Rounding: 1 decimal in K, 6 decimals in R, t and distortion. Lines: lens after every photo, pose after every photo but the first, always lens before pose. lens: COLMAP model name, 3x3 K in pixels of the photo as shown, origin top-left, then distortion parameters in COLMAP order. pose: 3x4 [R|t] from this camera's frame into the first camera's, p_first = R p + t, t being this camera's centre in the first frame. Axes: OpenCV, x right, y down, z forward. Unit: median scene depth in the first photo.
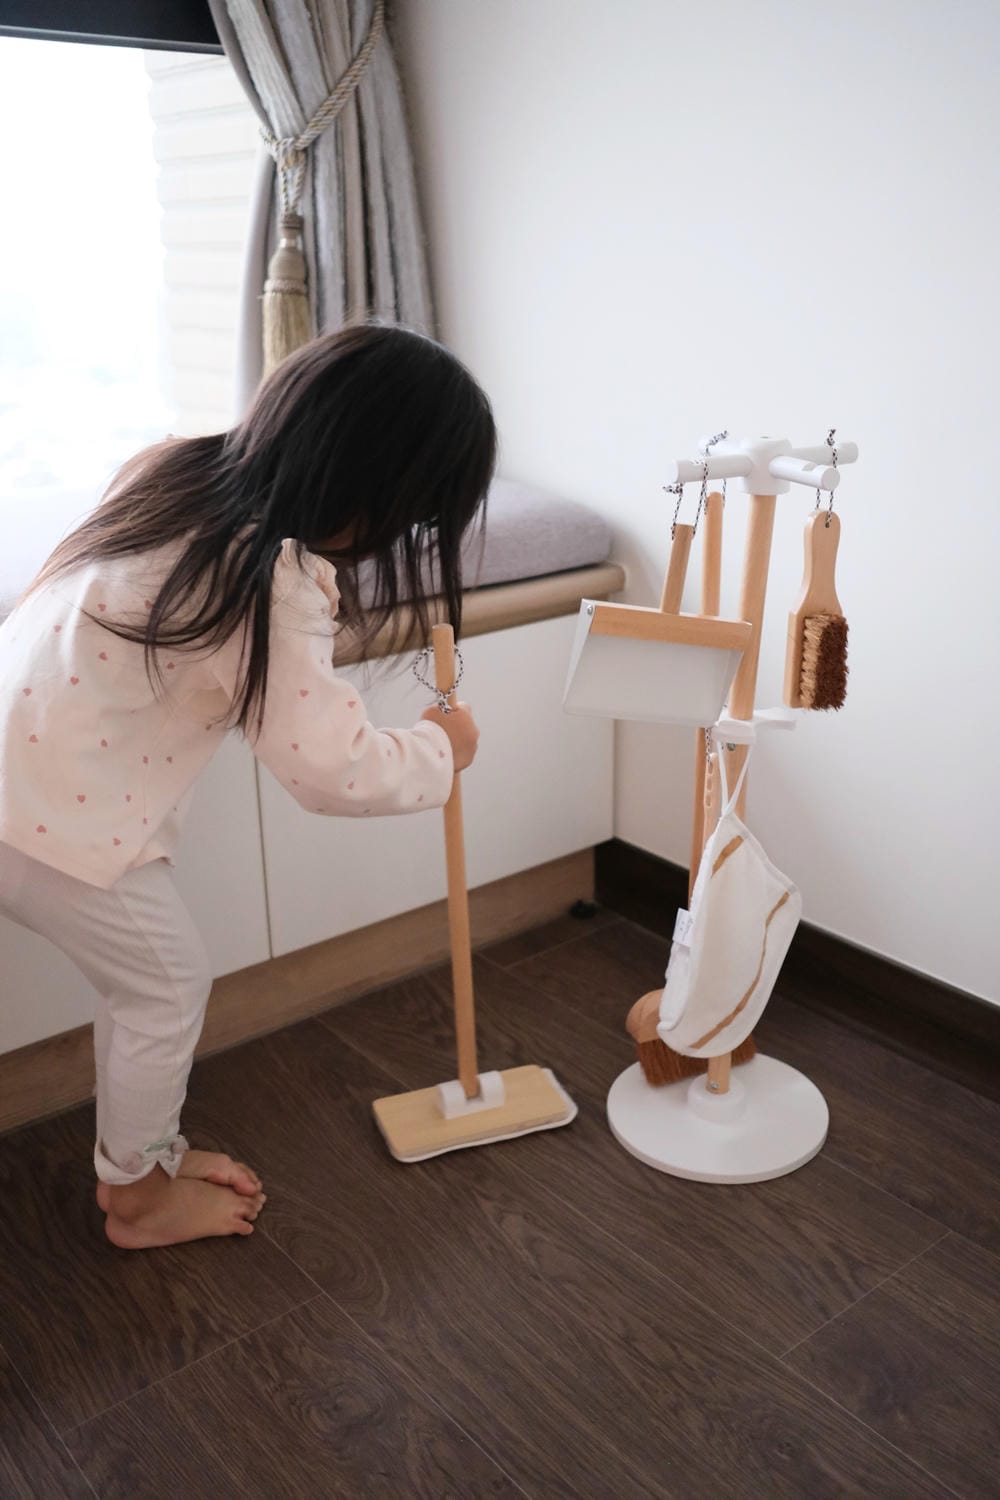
lens RADIAL K [[1439.2, 0, 500.5], [0, 1439.2, 726.9], [0, 0, 1]] dist [-0.077979, 0.205517]
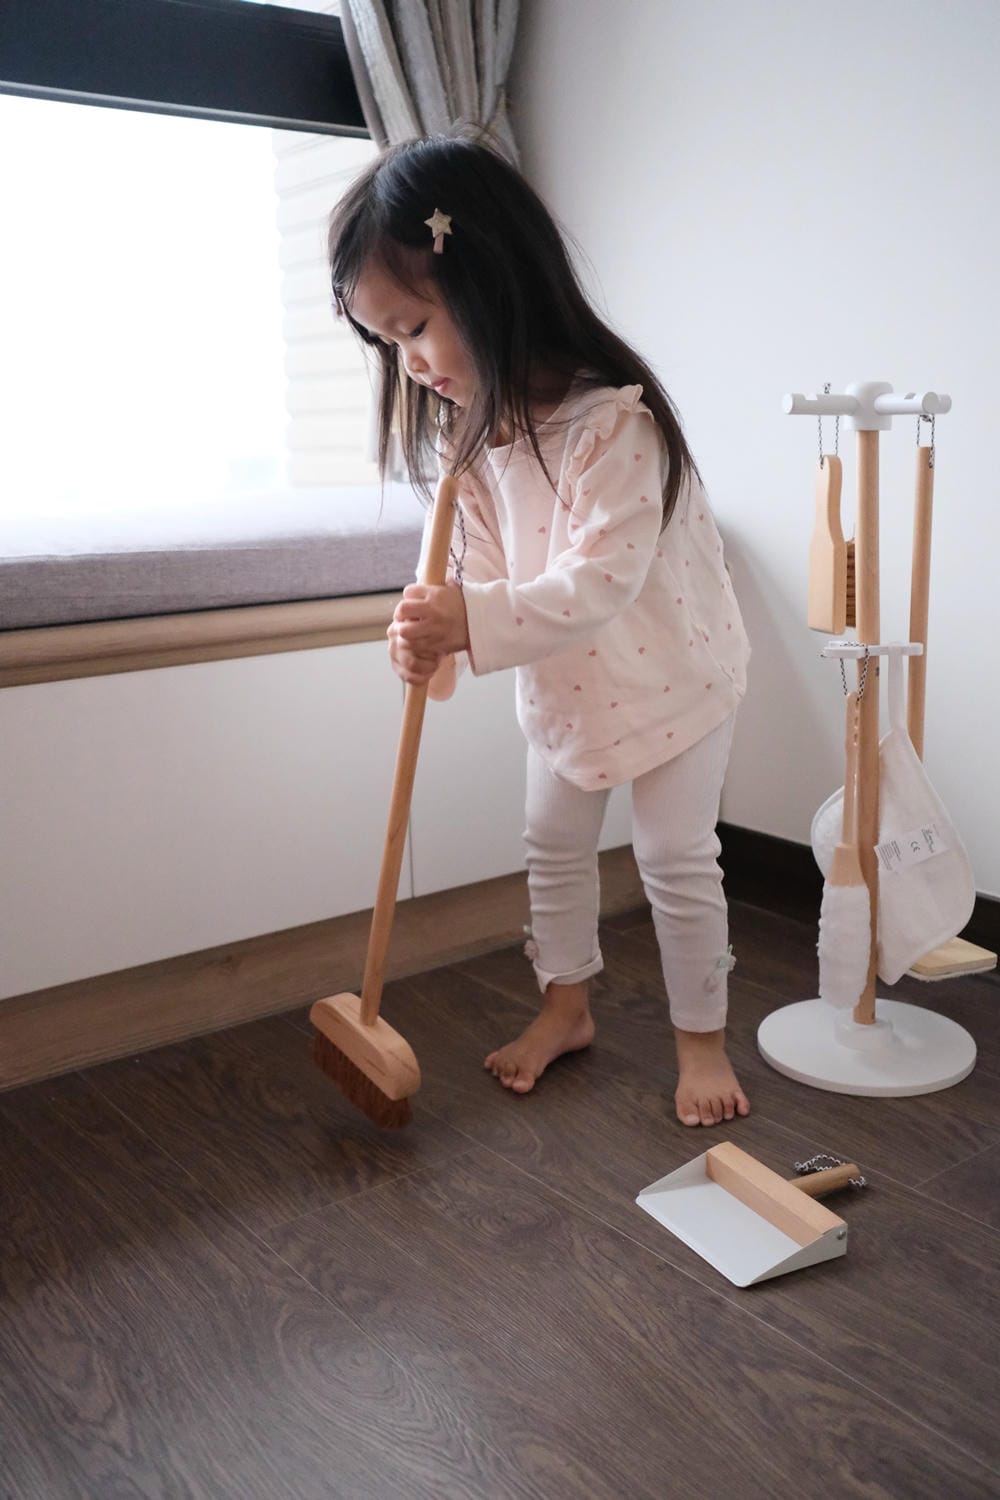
lens RADIAL K [[1439.2, 0, 500.5], [0, 1439.2, 726.9], [0, 0, 1]] dist [-0.077979, 0.205517]
pose [[0.999413, -0.002888, -0.034135, -0.050670], [-0.001488, 0.991840, -0.127482, 0.154696], [0.034224, 0.127458, 0.991253, -0.078318]]
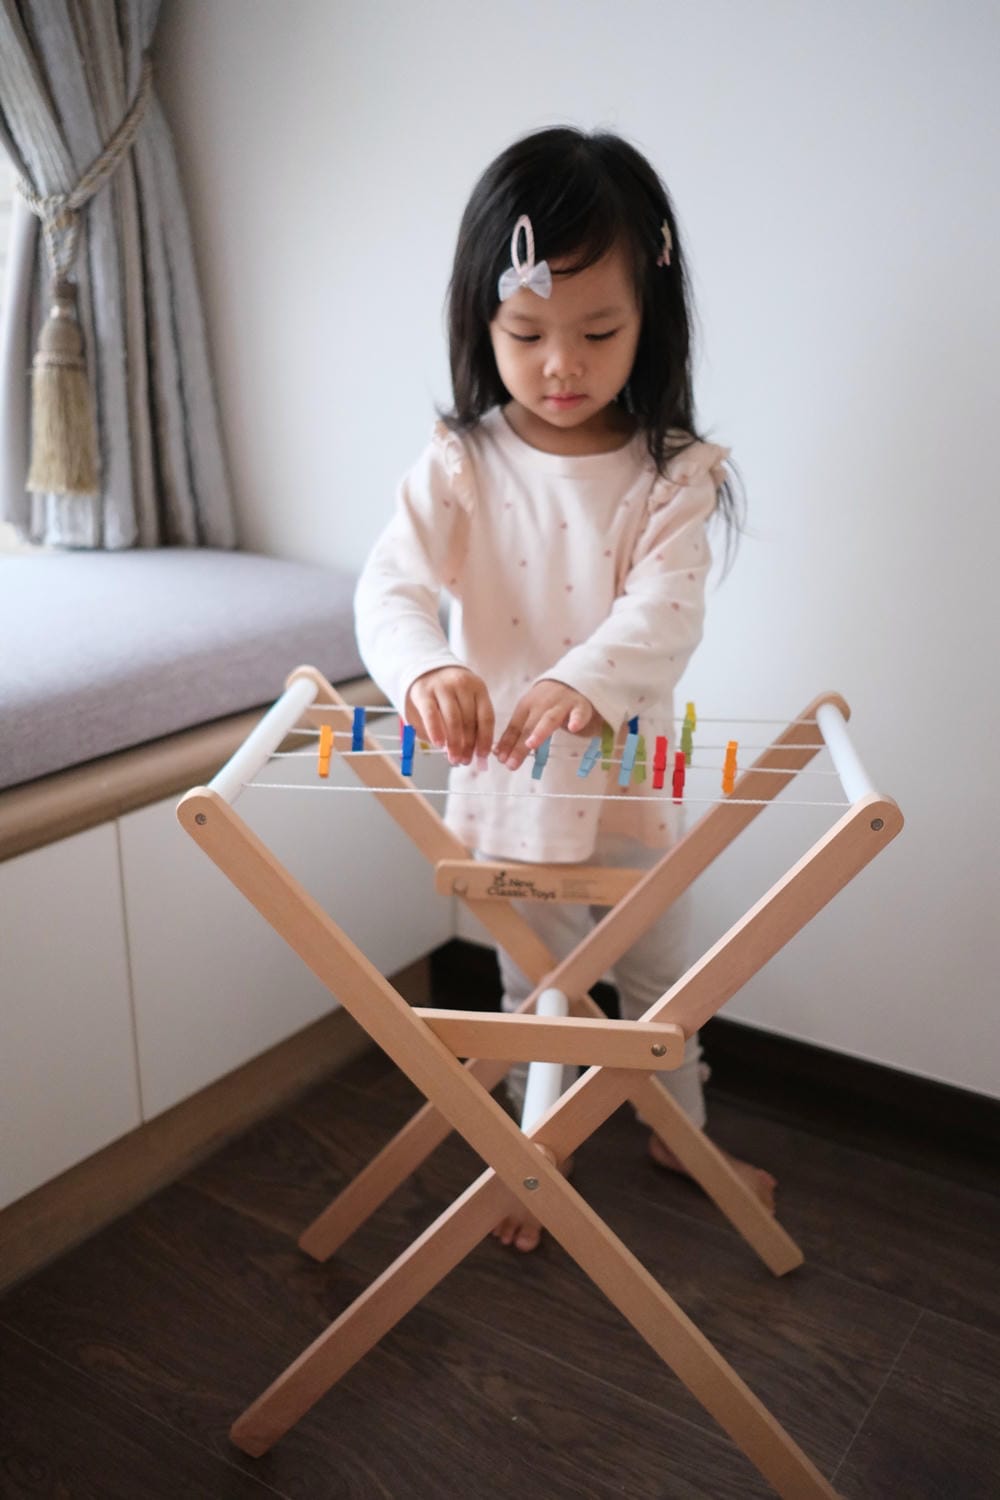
lens RADIAL K [[1439.2, 0, 500.5], [0, 1439.2, 726.9], [0, 0, 1]] dist [-0.077979, 0.205517]
pose [[0.955552, -0.066303, 0.287270, -0.166852], [0.077453, 0.996614, -0.027611, -0.035093], [-0.284467, 0.048633, 0.957452, 0.081081]]
